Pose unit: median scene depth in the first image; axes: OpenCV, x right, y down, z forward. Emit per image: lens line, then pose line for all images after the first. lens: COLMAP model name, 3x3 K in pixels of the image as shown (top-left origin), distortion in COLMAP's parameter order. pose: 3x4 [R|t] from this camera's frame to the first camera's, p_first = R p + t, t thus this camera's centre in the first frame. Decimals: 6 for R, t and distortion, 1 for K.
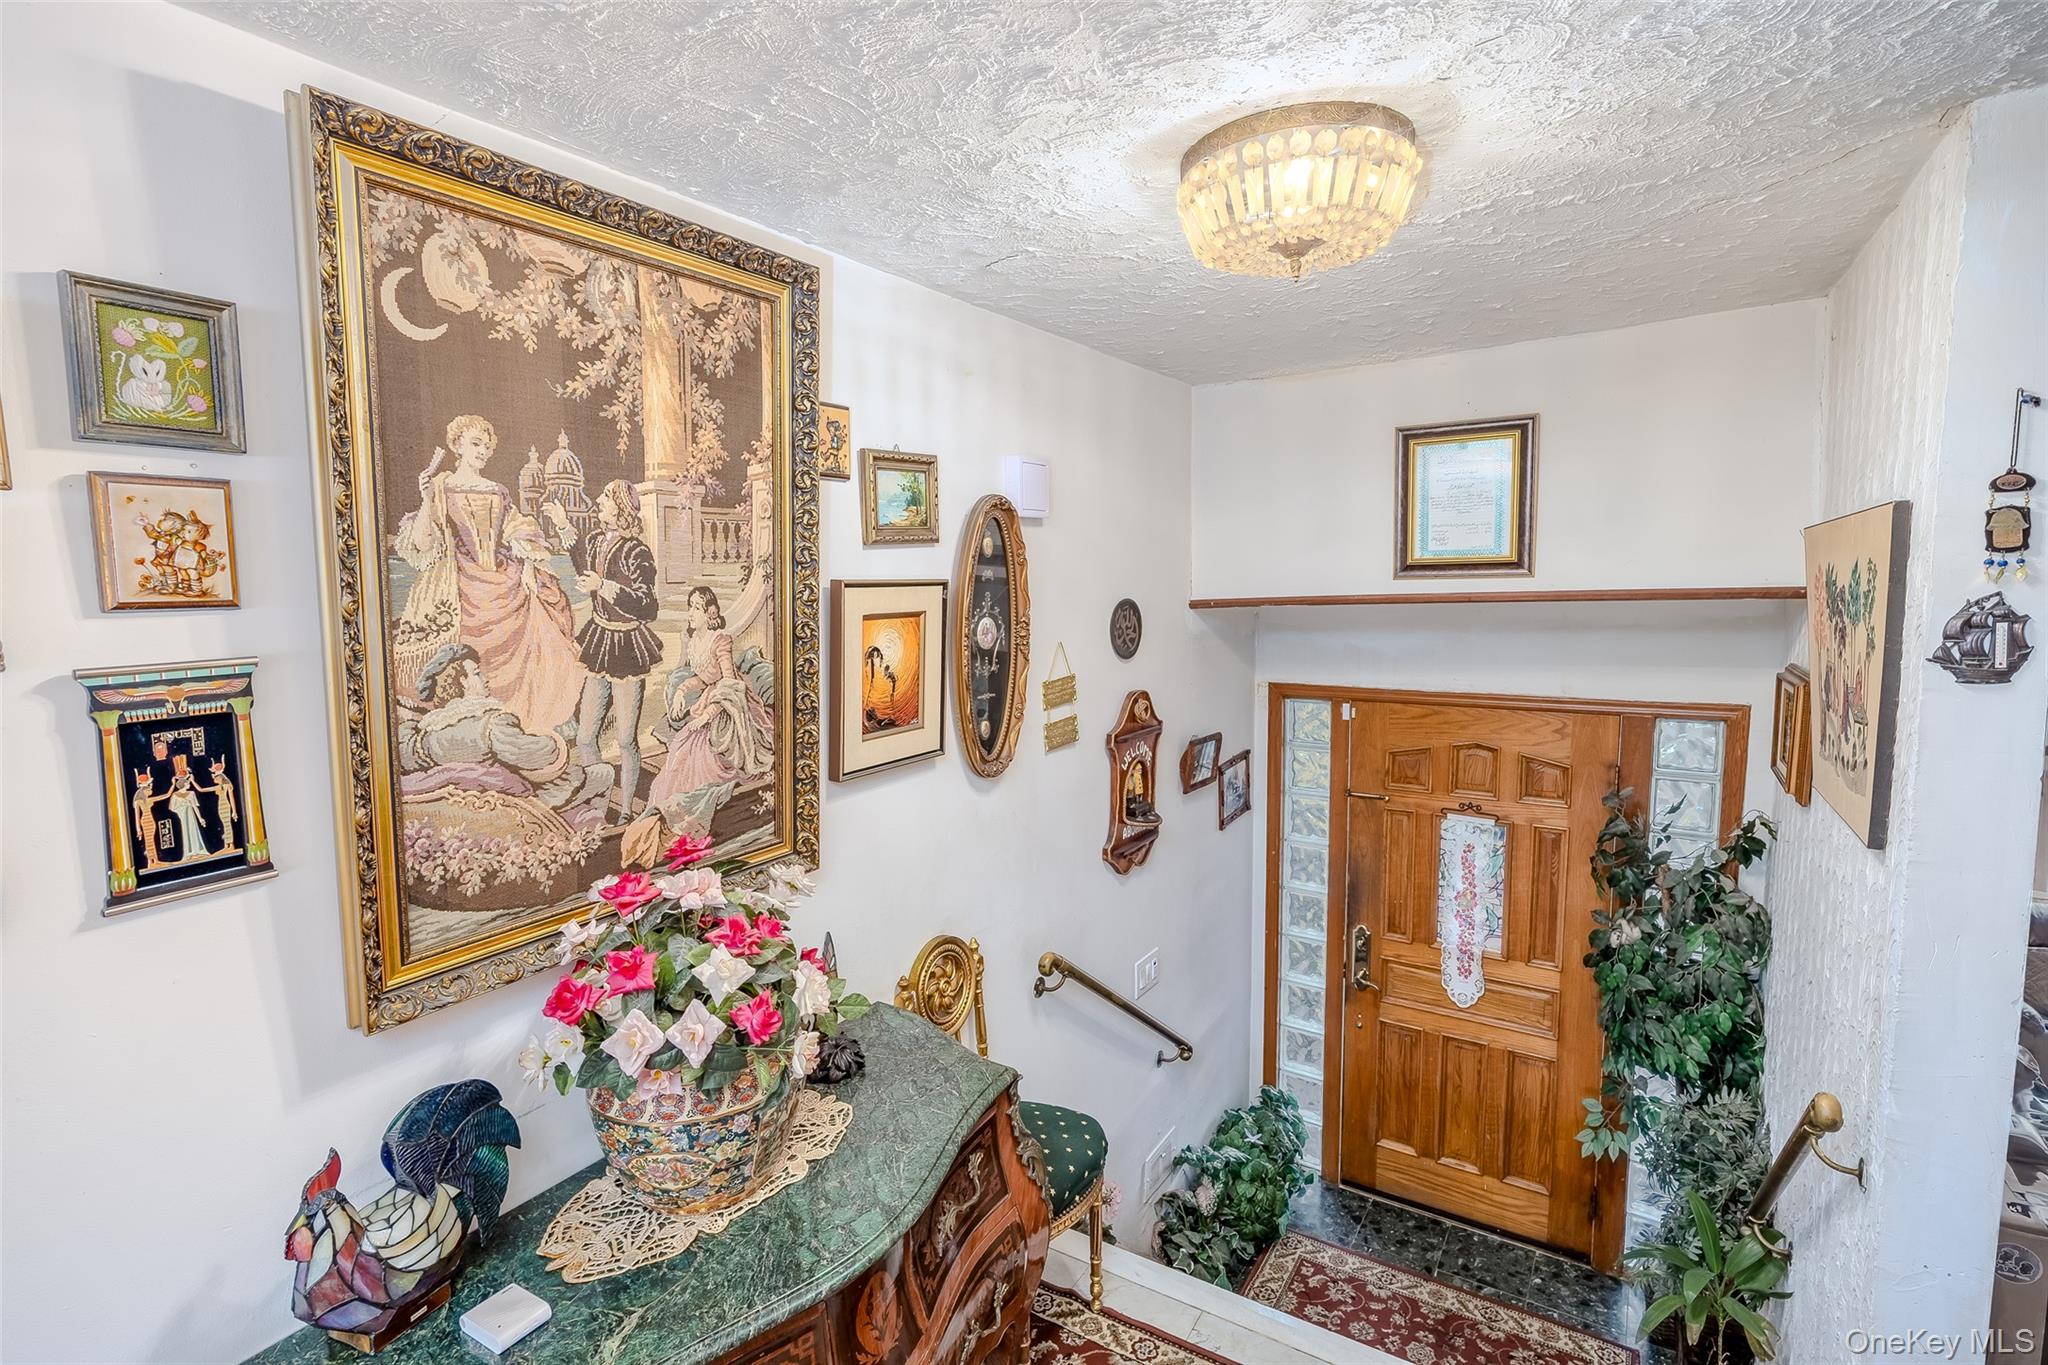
lens RADIAL K [[970.5, 0, 1022.3], [0, 970.5, 677.4], [0, 0, 1]] dist [-0.002952, -0.000304]
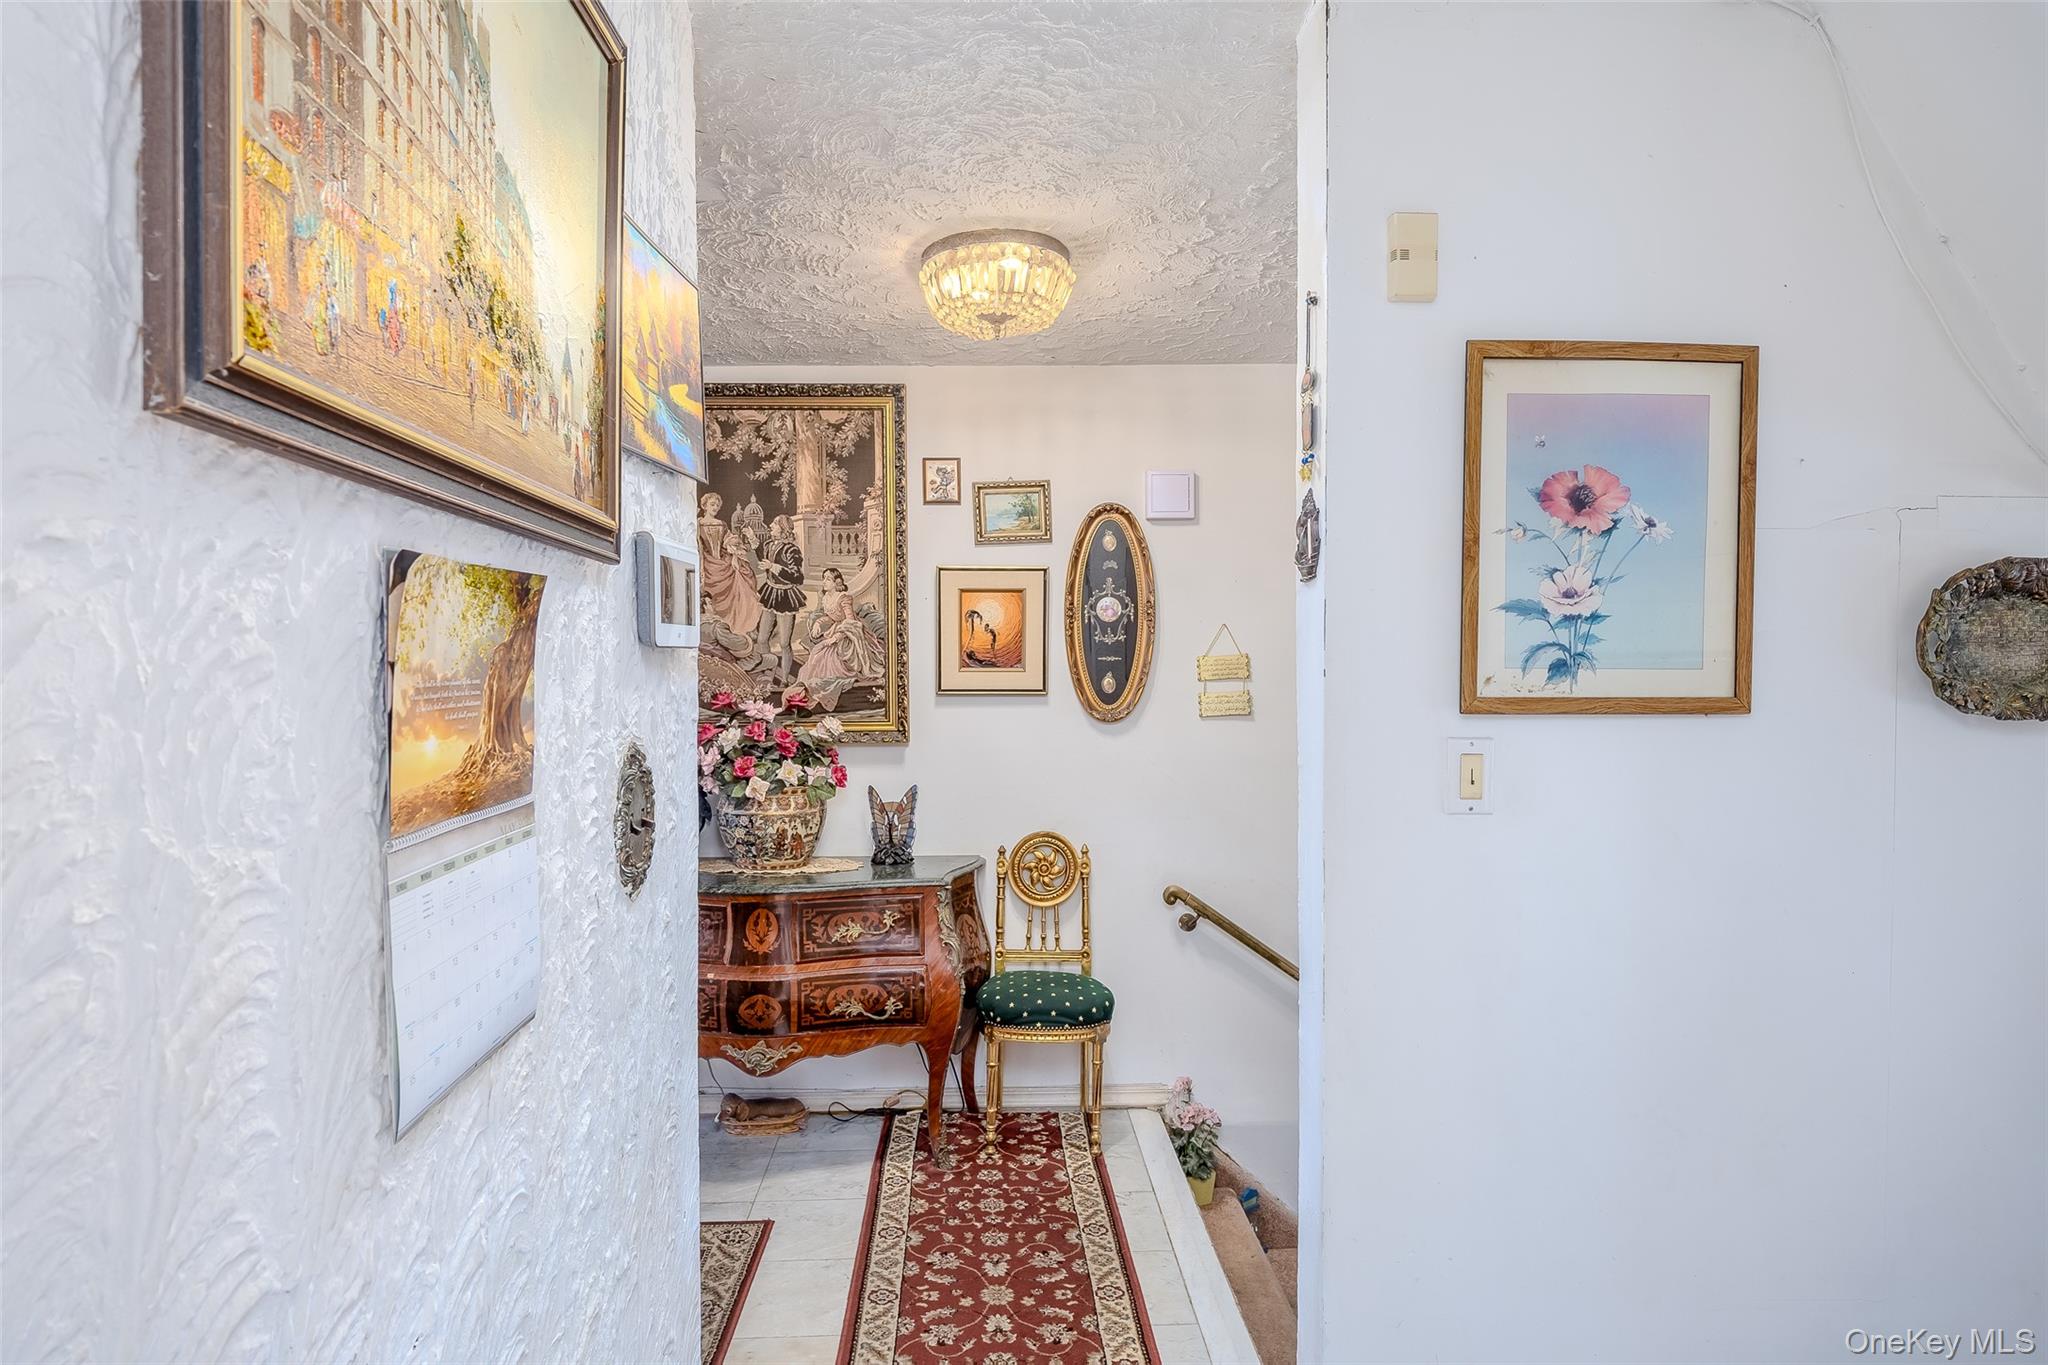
lens RADIAL K [[1121.8, 0, 1023.6], [0, 1121.8, 680.4], [0, 0, 1]] dist [0.001496, 0.000072]
pose [[0.565632, 0.019097, -0.824437, 1.714522], [-0.091103, 0.995060, -0.039455, 0.178647], [0.819610, 0.097426, 0.564577, 0.104824]]
